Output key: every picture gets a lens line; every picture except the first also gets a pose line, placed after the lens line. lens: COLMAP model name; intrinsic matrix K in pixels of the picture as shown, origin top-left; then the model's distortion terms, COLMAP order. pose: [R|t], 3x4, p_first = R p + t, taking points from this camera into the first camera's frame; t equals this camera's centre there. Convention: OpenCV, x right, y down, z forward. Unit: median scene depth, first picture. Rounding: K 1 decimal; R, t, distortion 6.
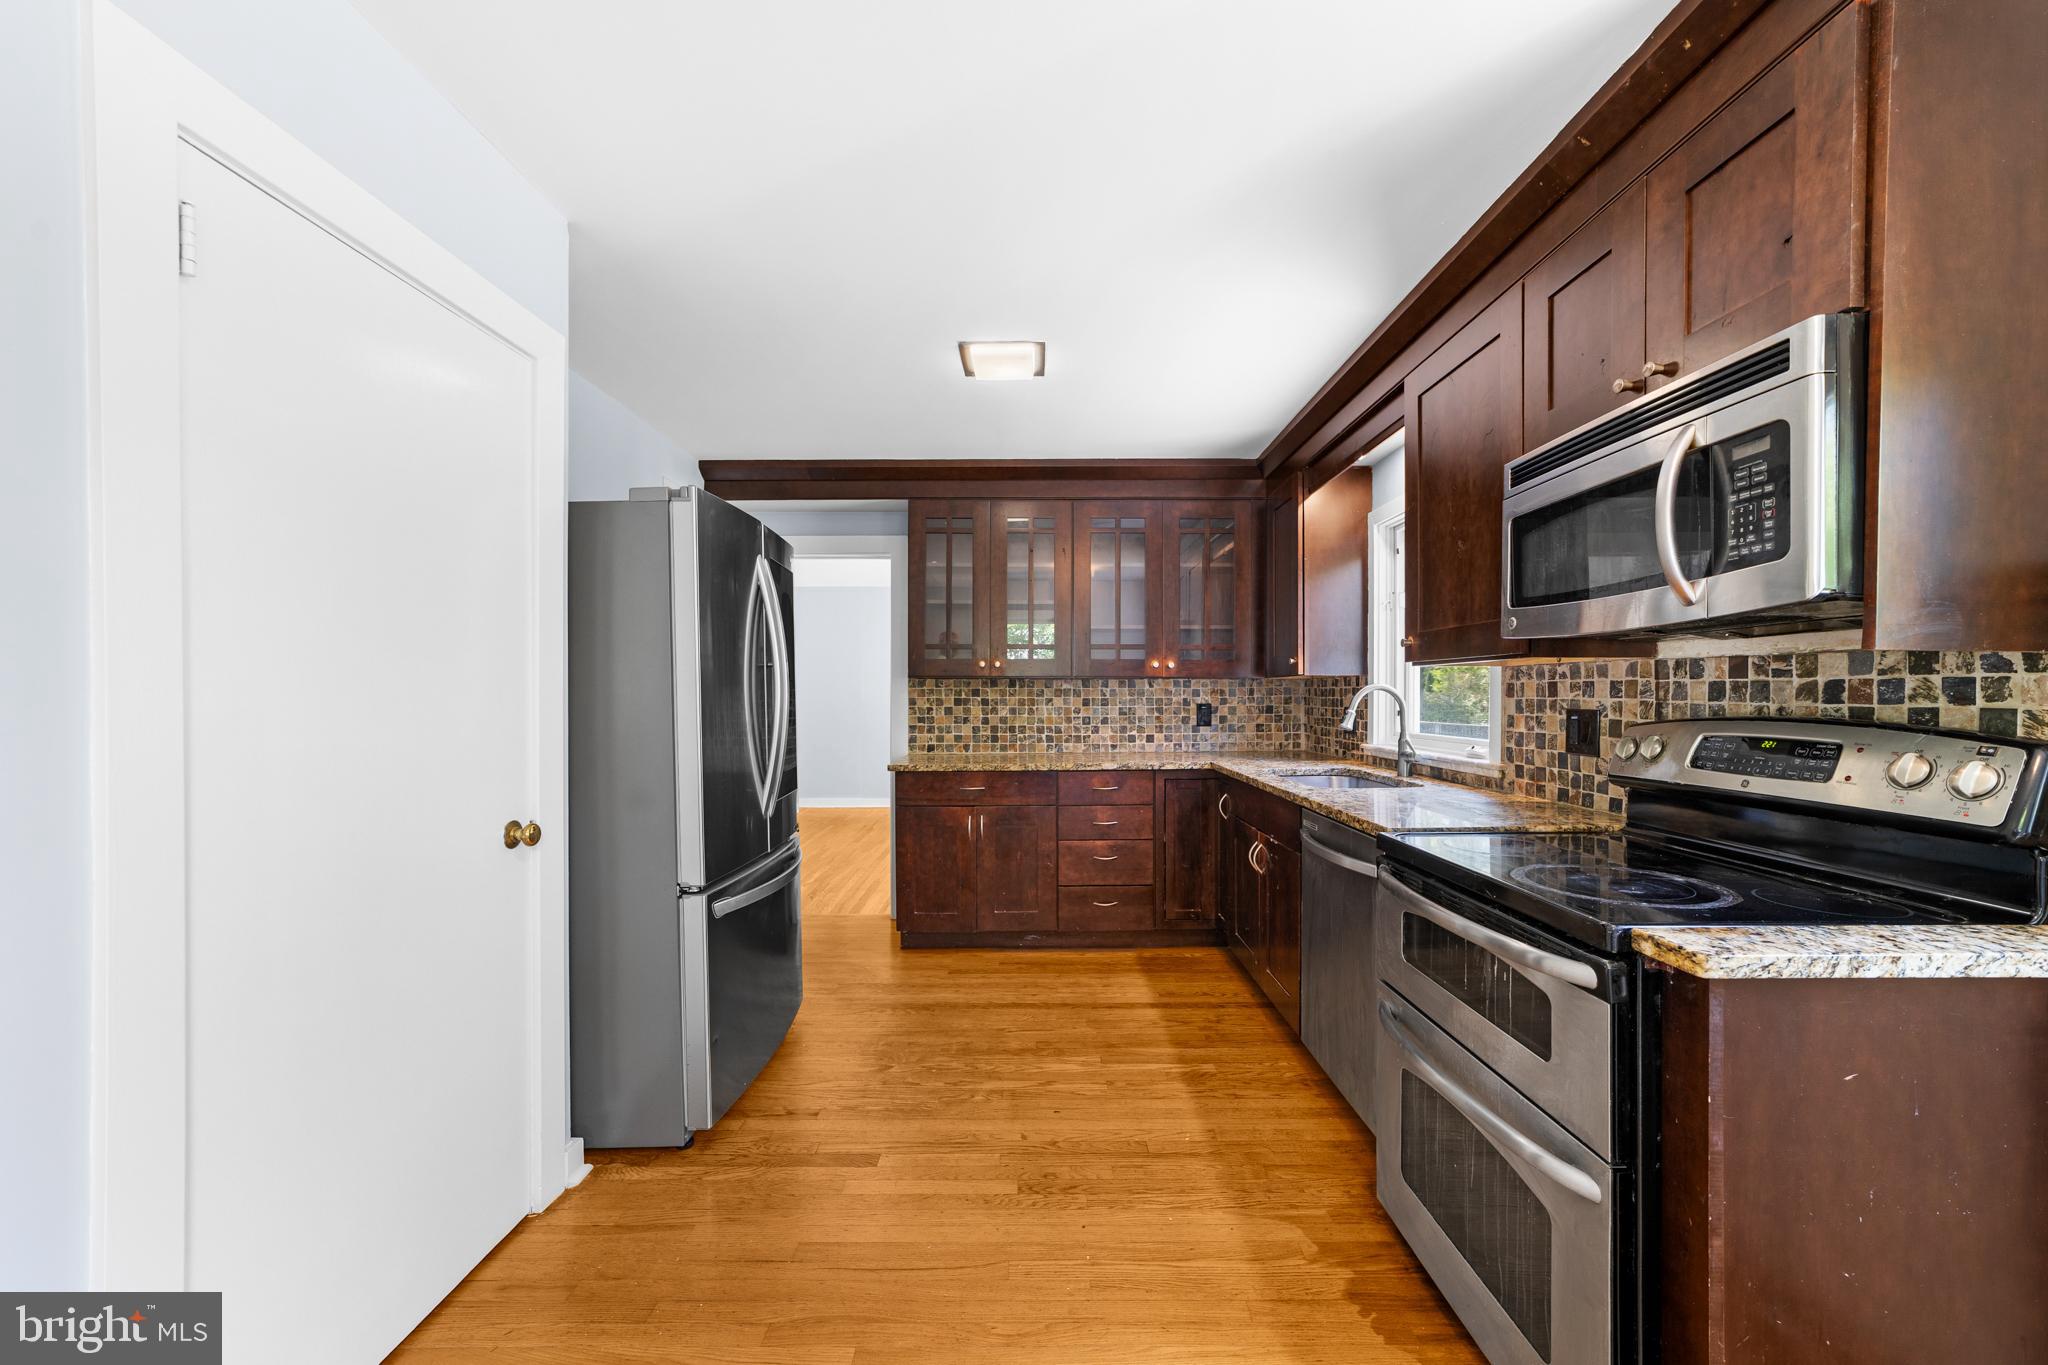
lens RADIAL K [[793.6, 0, 1024.9], [0, 793.6, 695.8], [0, 0, 1]] dist [-0.001138, 0.001327]
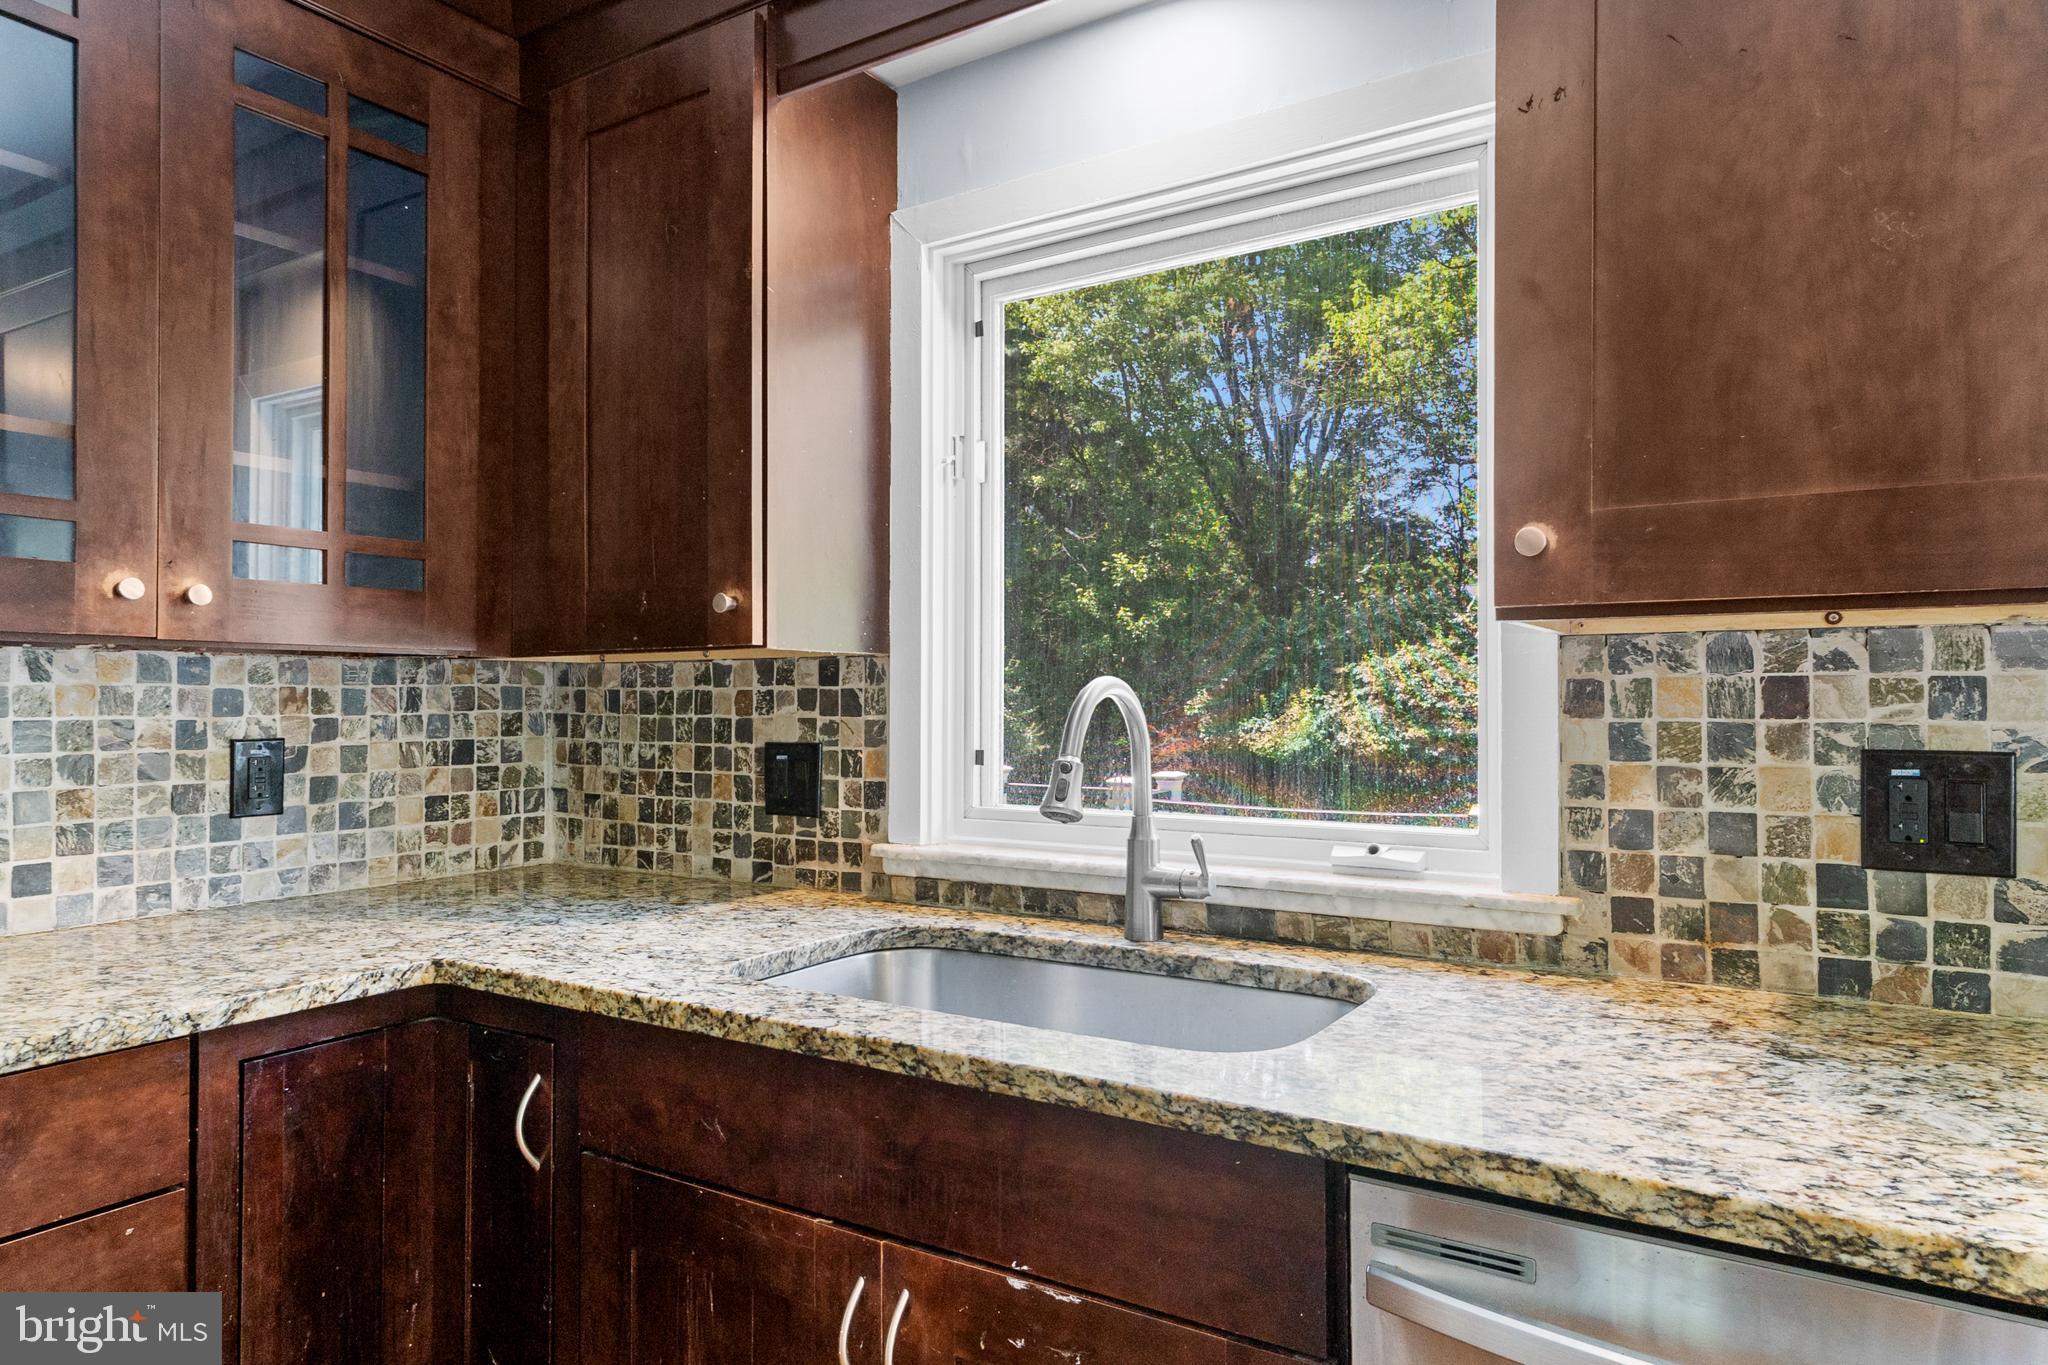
lens RADIAL K [[1273.0, 0, 1016.9], [0, 1273.0, 692.3], [0, 0, 1]] dist [0.024437, 0.002221]
pose [[0.535347, 0.009453, 0.844580, -0.041618], [0.000294, 0.999935, -0.011378, -0.003132], [-0.844632, 0.006339, 0.535309, 0.865189]]
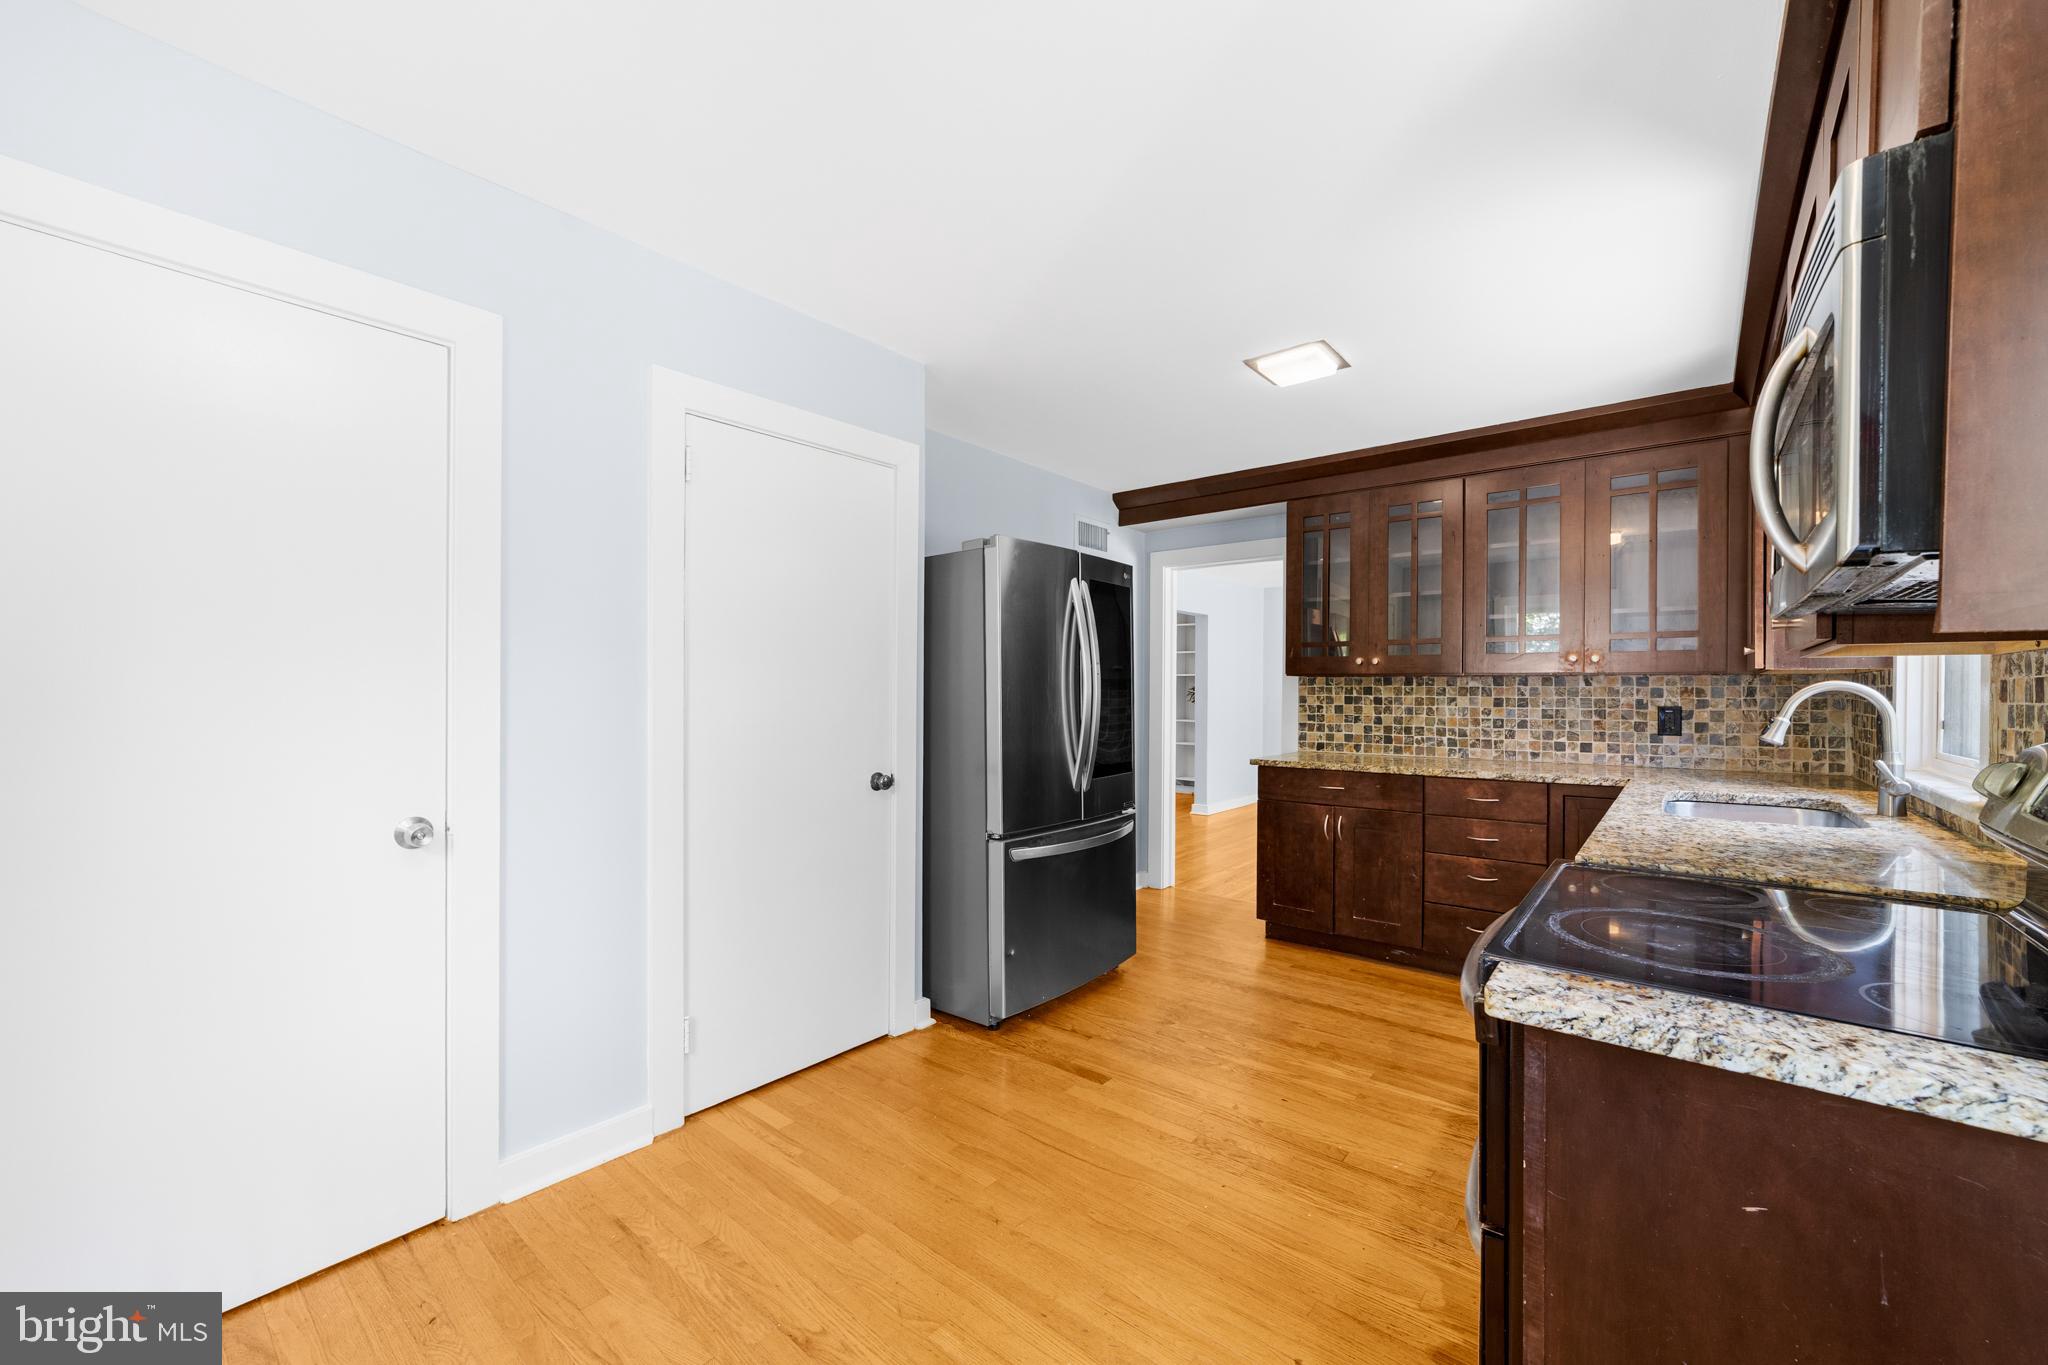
lens RADIAL K [[793.6, 0, 1029.3], [0, 793.6, 688.6], [0, 0, 1]] dist [-0.001138, 0.001327]
pose [[0.778235, 0.004018, -0.627960, 0.382913], [-0.007492, 0.999968, -0.002886, -0.001421], [0.627929, 0.006951, 0.778240, -0.006277]]
